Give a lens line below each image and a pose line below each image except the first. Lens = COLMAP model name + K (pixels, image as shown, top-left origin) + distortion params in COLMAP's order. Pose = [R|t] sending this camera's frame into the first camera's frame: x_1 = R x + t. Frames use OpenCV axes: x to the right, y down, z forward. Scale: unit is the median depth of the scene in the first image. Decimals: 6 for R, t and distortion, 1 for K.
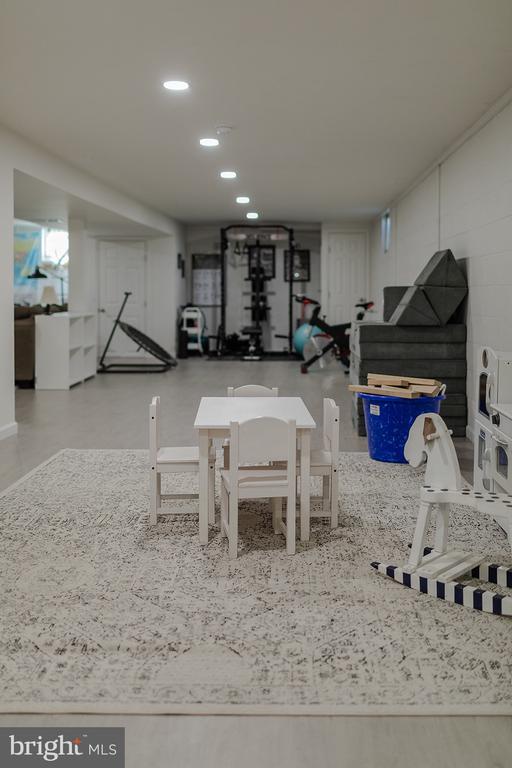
lens RADIAL K [[721.4, 0, 255.3], [0, 721.4, 341.1], [0, 0, 1]] dist [0.003519, 0.006588]
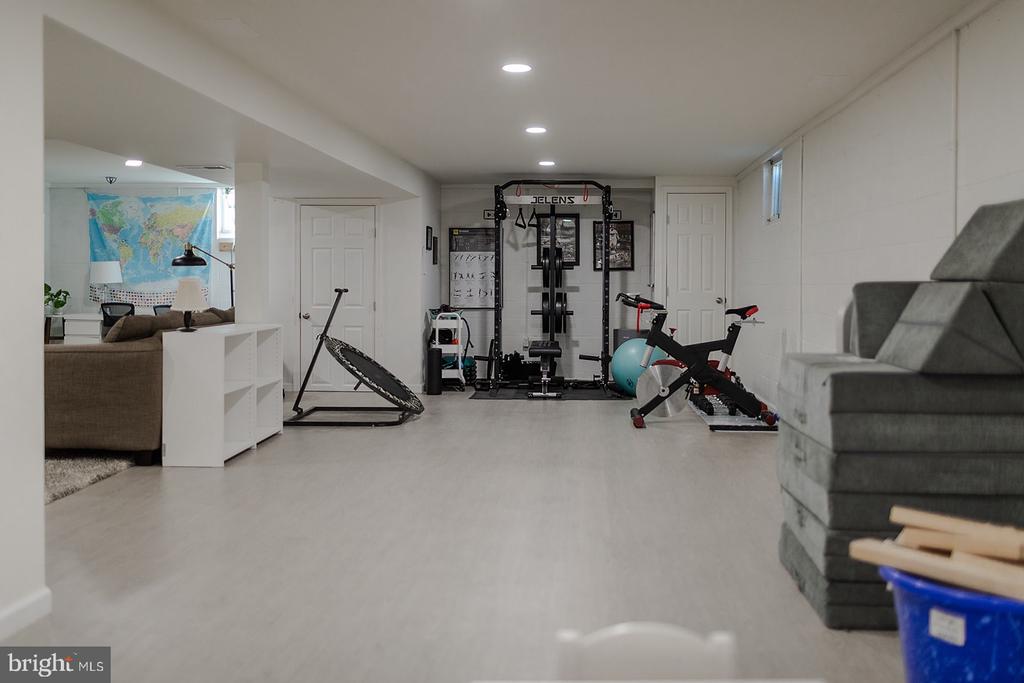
lens RADIAL K [[961.9, 0, 512.0], [0, 961.9, 341.5], [0, 0, 1]] dist [0.003519, 0.006588]
pose [[0.999734, 0.002323, -0.022940, -0.013364], [-0.002516, 0.999962, -0.008379, -0.013970], [0.022920, 0.008434, 0.999702, 0.166237]]
